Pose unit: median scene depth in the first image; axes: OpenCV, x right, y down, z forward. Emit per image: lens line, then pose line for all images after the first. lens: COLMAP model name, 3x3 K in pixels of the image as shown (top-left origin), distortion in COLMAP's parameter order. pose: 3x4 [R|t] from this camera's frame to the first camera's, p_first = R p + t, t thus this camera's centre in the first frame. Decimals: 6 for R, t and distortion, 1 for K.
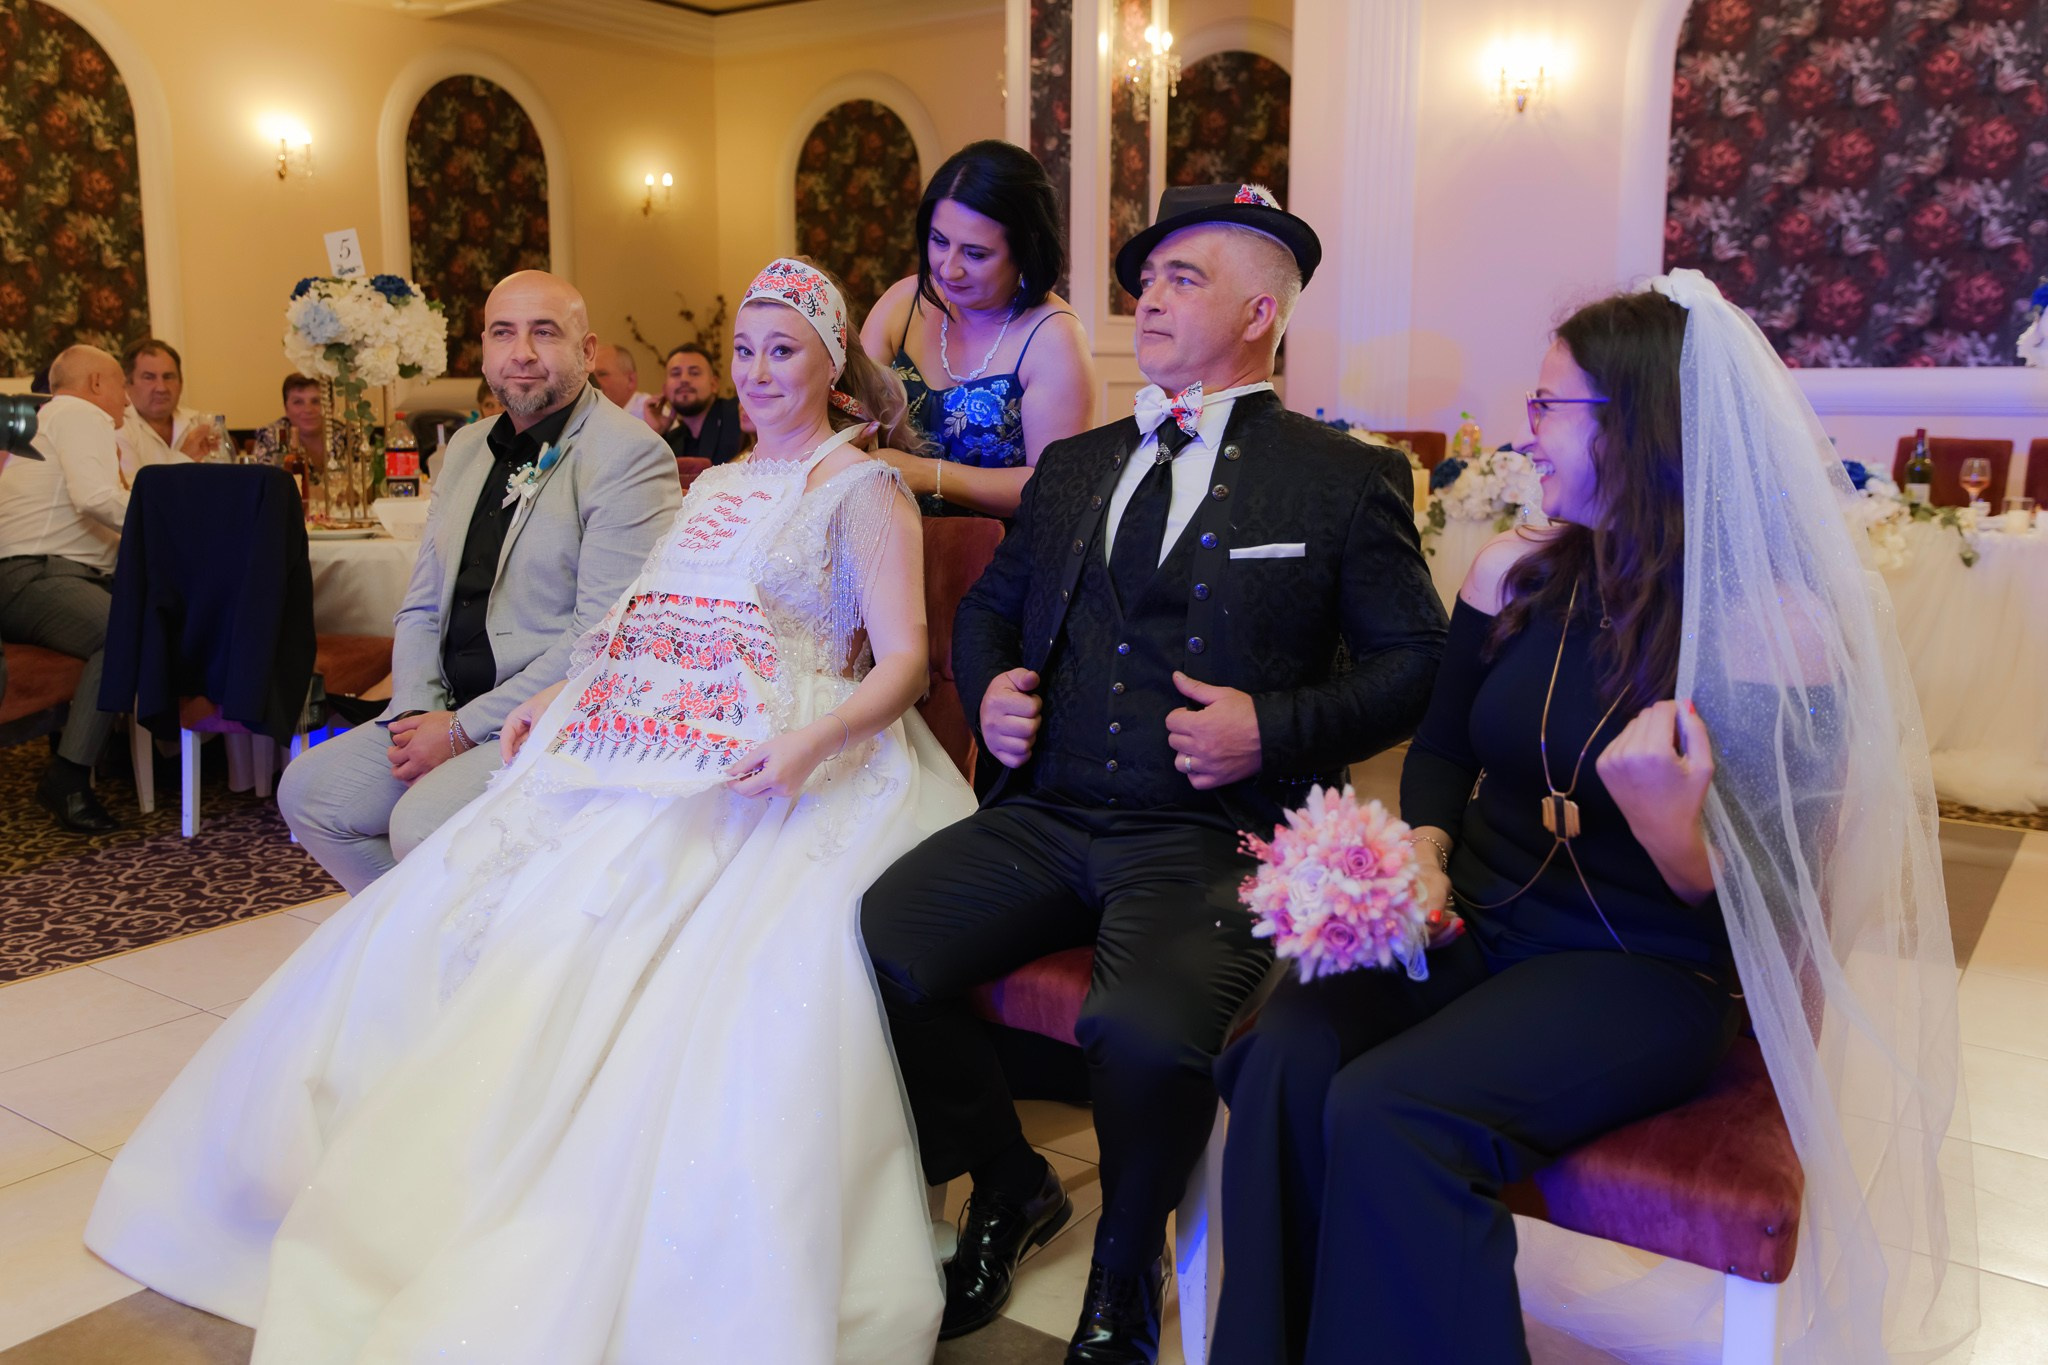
lens RADIAL K [[1712.8, 0, 940.0], [0, 1712.8, 643.2], [0, 0, 1]] dist [0.019046, -0.010378]
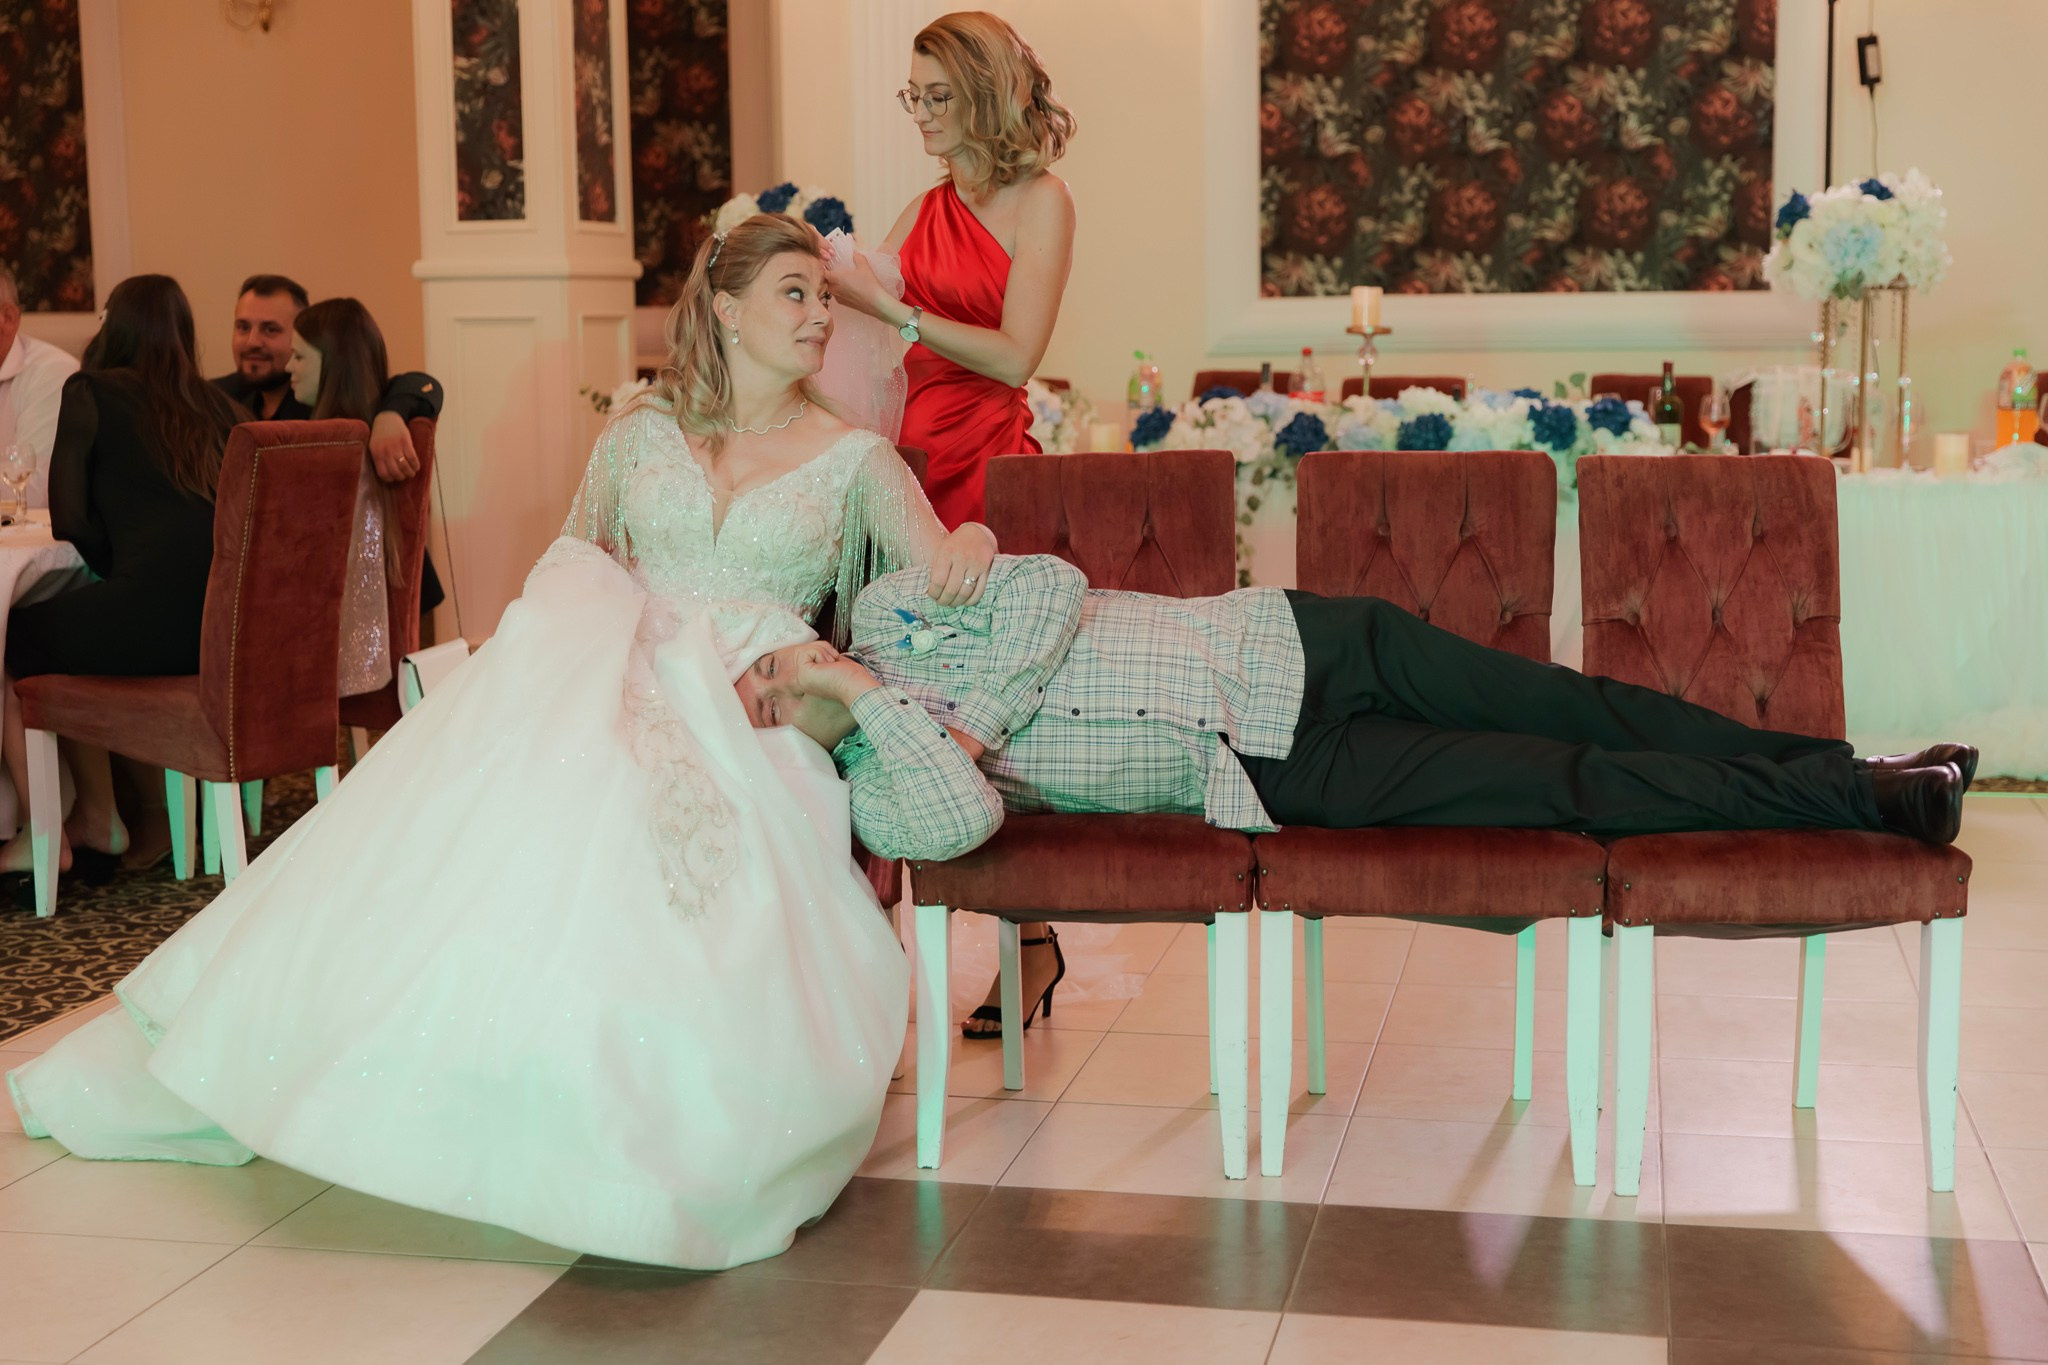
lens RADIAL K [[2956.2, 0, 1024.0], [0, 2956.2, 682.5], [0, 0, 1]] dist [0.019702, -0.045590]
pose [[0.908435, -0.058654, 0.413892, -0.246104], [0.070881, 0.997383, -0.014232, 0.025039], [-0.411974, 0.042265, 0.910215, -0.157032]]
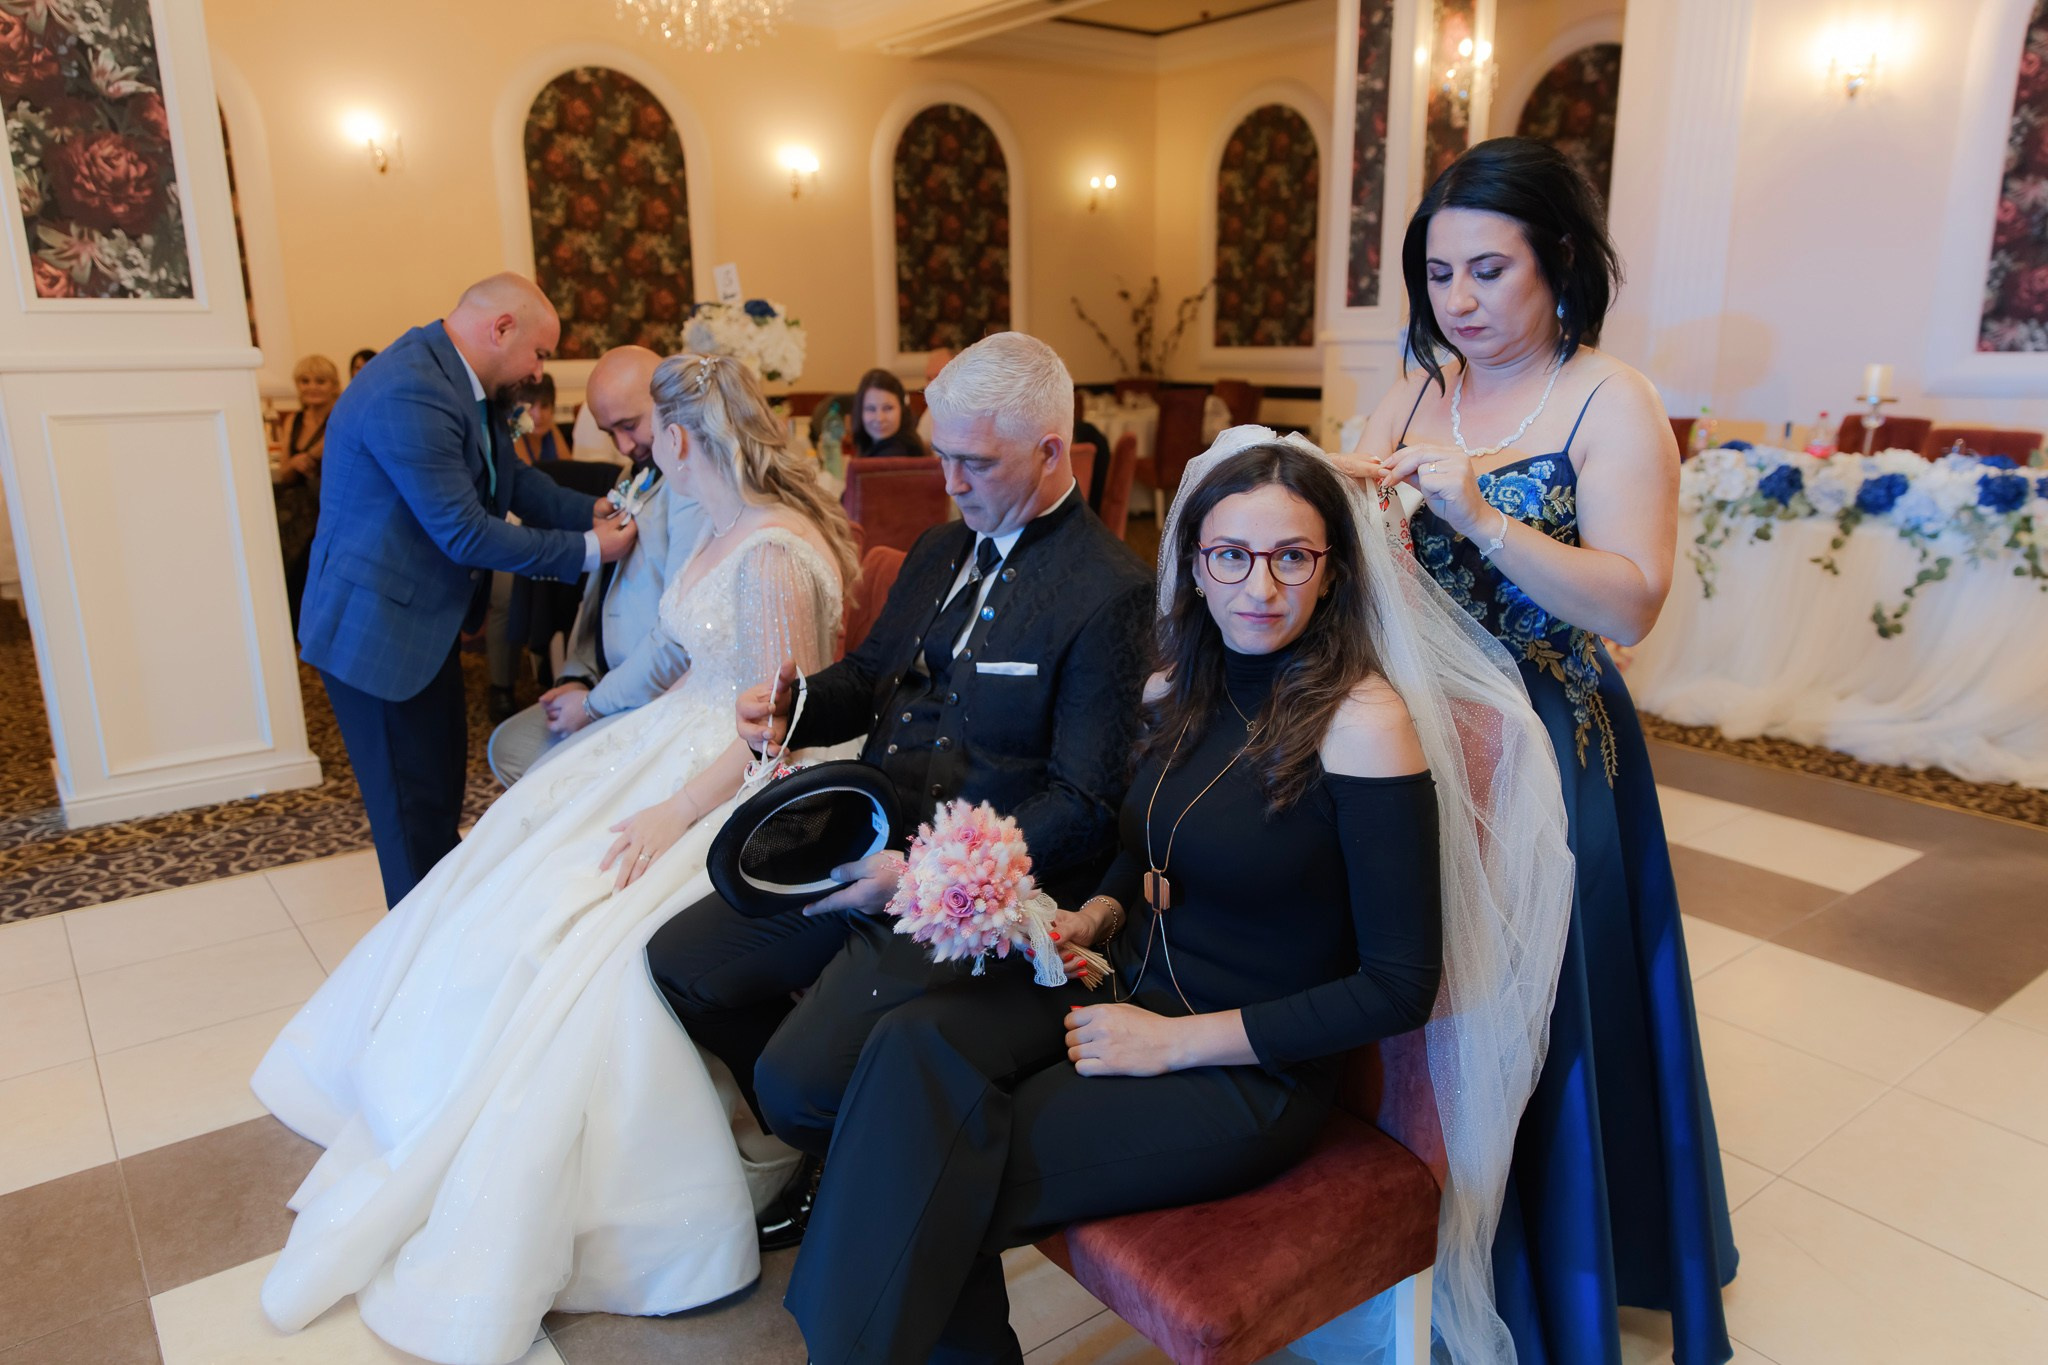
lens RADIAL K [[1381.3, 0, 1024.0], [0, 1381.3, 682.5], [0, 0, 1]] dist [0.006628, 0.004212]
pose [[0.959274, 0.061847, -0.275624, 0.118470], [-0.033812, 0.993862, 0.105333, -0.032603], [0.280447, -0.091724, 0.955477, 0.034049]]
